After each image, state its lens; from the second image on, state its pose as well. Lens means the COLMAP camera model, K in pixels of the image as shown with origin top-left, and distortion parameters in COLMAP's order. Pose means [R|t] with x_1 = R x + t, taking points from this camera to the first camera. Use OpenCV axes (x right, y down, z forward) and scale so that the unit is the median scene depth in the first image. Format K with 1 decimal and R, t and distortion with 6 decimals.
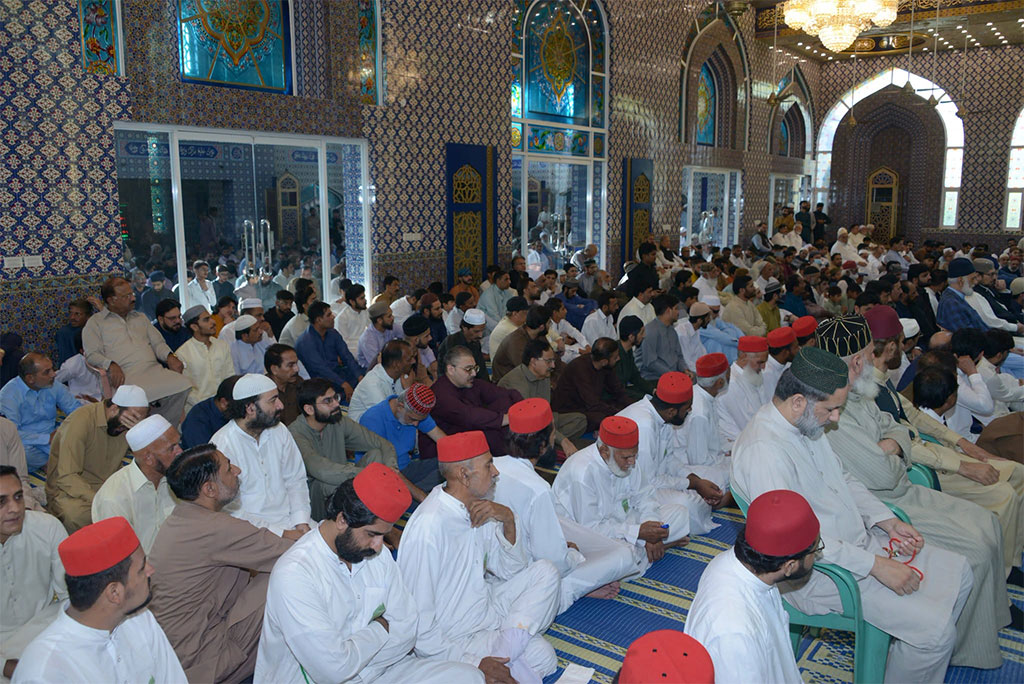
lens RADIAL K [[792.2, 0, 507.4], [0, 792.2, 340.7], [0, 0, 1]] dist [-0.037023, -0.013973]
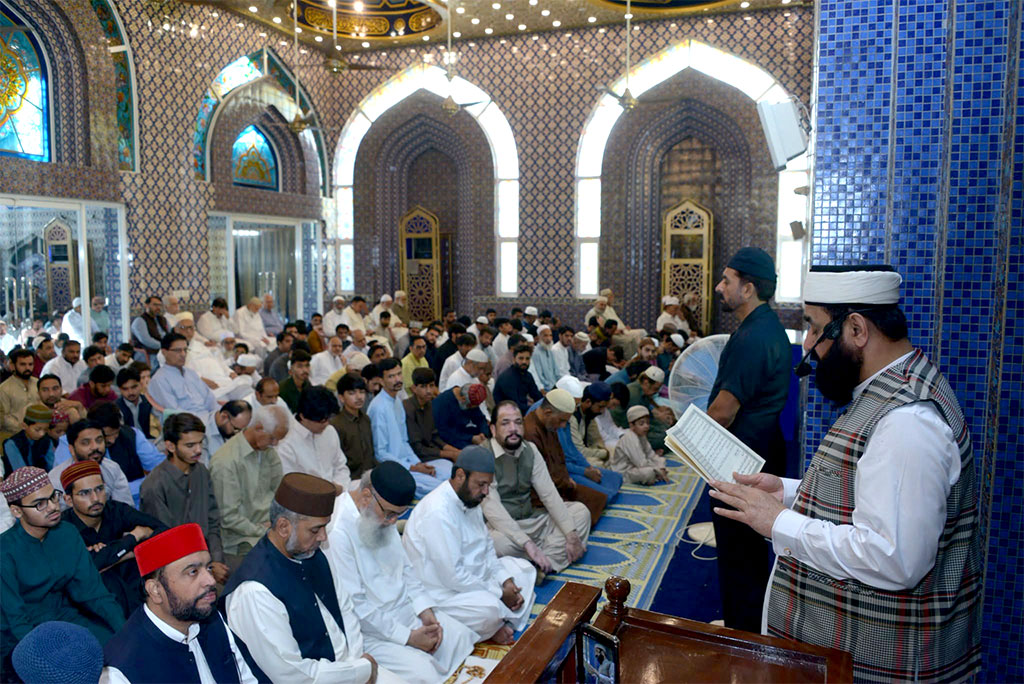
lens RADIAL K [[792.2, 0, 507.4], [0, 792.2, 340.7], [0, 0, 1]] dist [-0.037023, -0.013973]
pose [[0.947188, -0.030372, 0.319239, 0.352795], [0.053837, 0.996436, -0.064937, -0.061845], [-0.316129, 0.078695, 0.945447, 0.358204]]
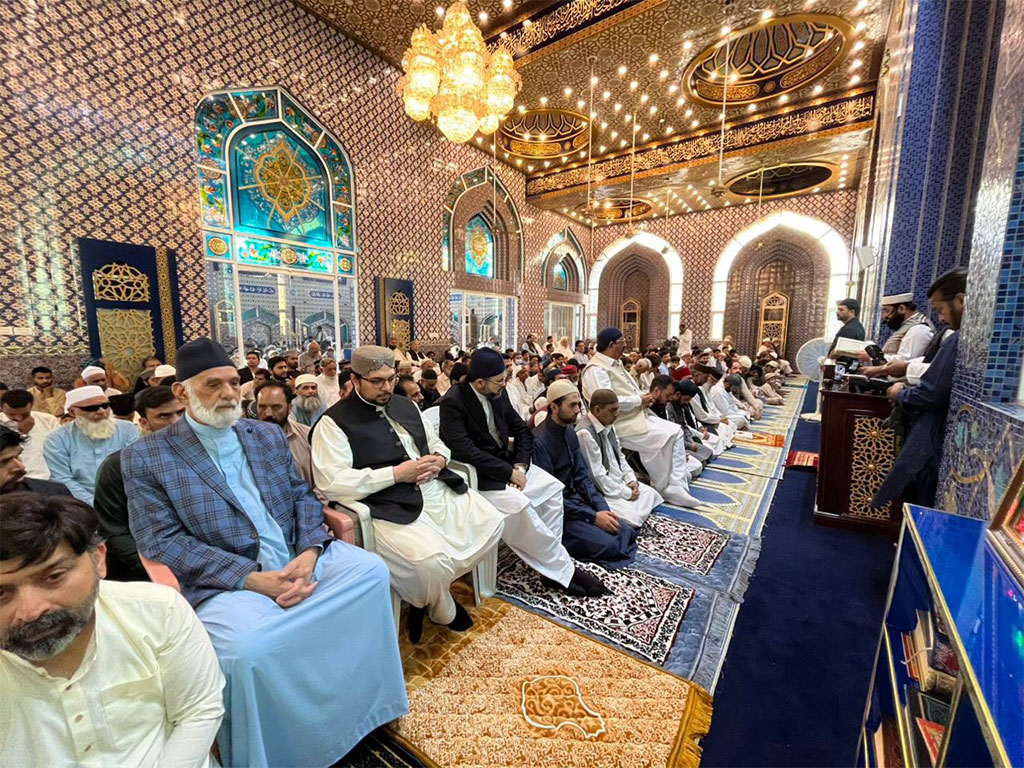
lens RADIAL K [[418.0, 0, 509.8], [0, 418.0, 385.0], [0, 0, 1]] dist [-0.002002, -0.000319]
pose [[0.999086, 0.002858, 0.042651, 0.237026], [-0.000777, 0.998812, -0.048721, -0.023140], [-0.042740, 0.048644, 0.997901, 0.254876]]
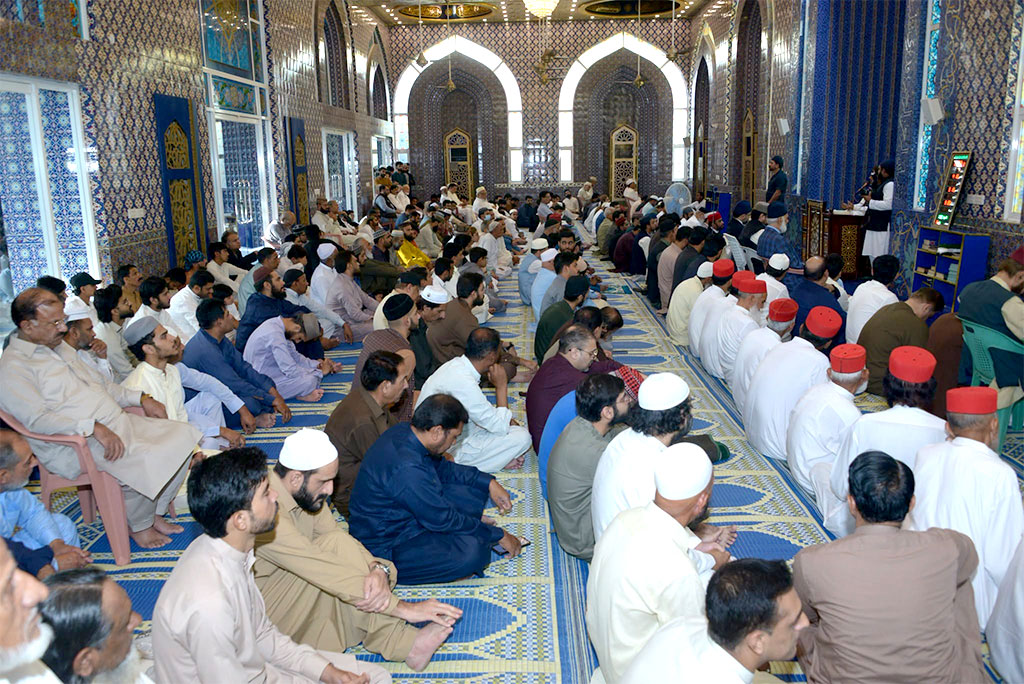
lens RADIAL K [[804.7, 0, 512.0], [0, 804.7, 342.0], [0, 0, 1]] dist [-0.060900, 0.002020]
pose [[0.794397, -0.146320, 0.589511, -0.160308], [0.122629, 0.989201, 0.080276, -0.011863], [-0.594891, 0.008520, 0.803761, 0.079138]]
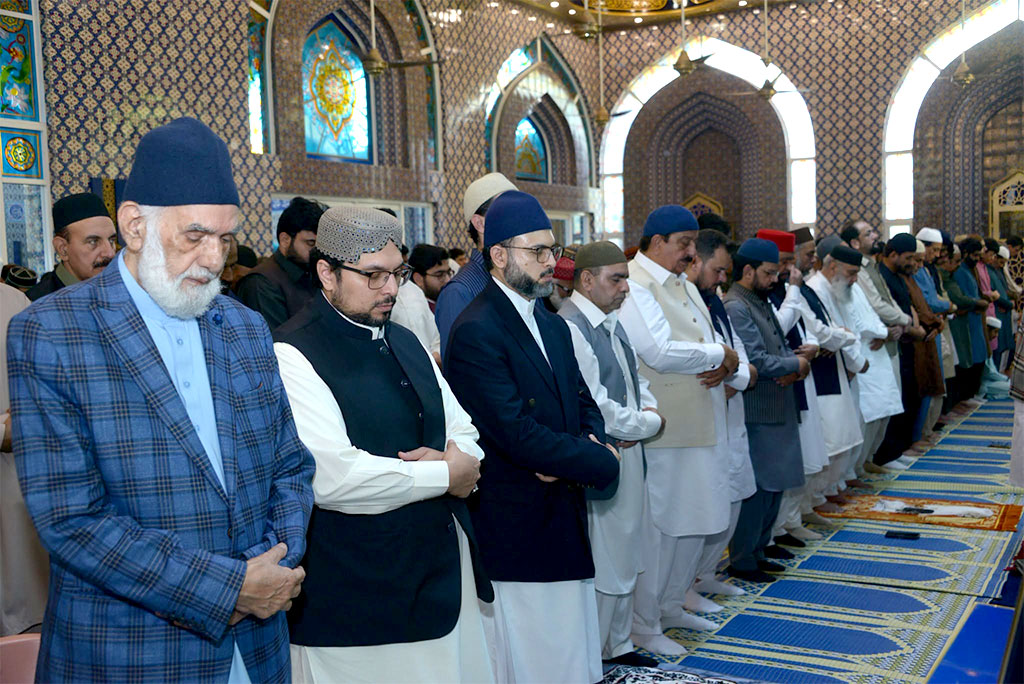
lens RADIAL K [[1076.6, 0, 512.0], [0, 1076.6, 342.0], [0, 0, 1]] dist [-0.000194, 0.006325]
pose [[0.990221, -0.039945, 0.133665, 0.230494], [0.054098, 0.993107, -0.103985, -0.027720], [-0.128589, 0.110199, 0.985556, 0.207727]]
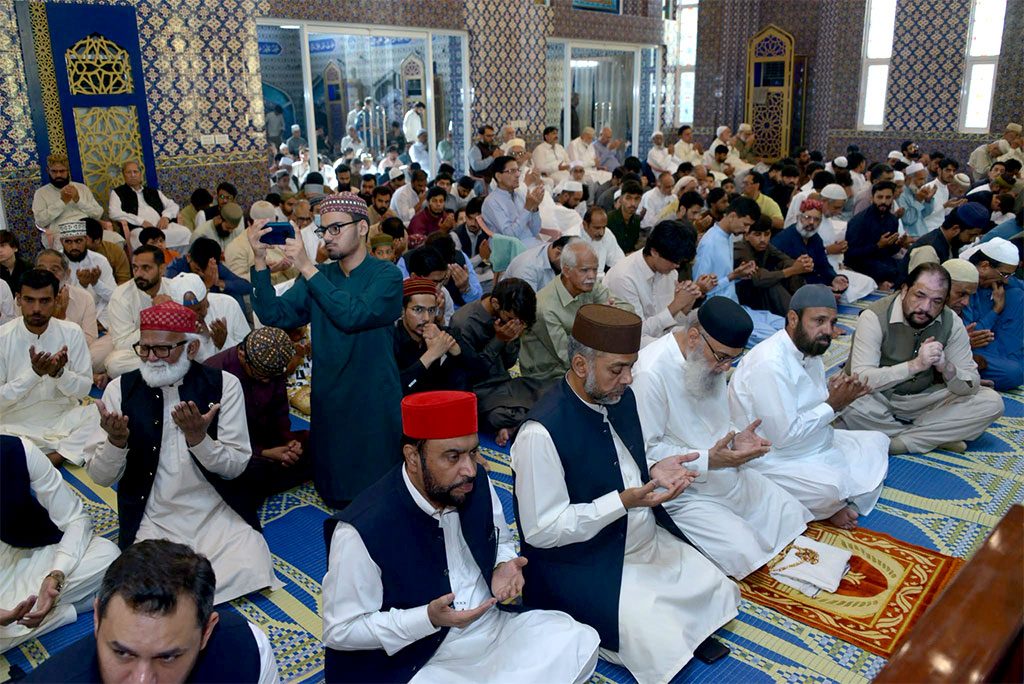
lens RADIAL K [[792.2, 0, 507.4], [0, 792.2, 340.7], [0, 0, 1]] dist [-0.037023, -0.013973]
pose [[0.996053, 0.011134, -0.088064, 0.355990], [-0.000445, 0.992716, 0.120476, -0.058208], [0.088764, -0.119961, 0.988802, 0.382357]]
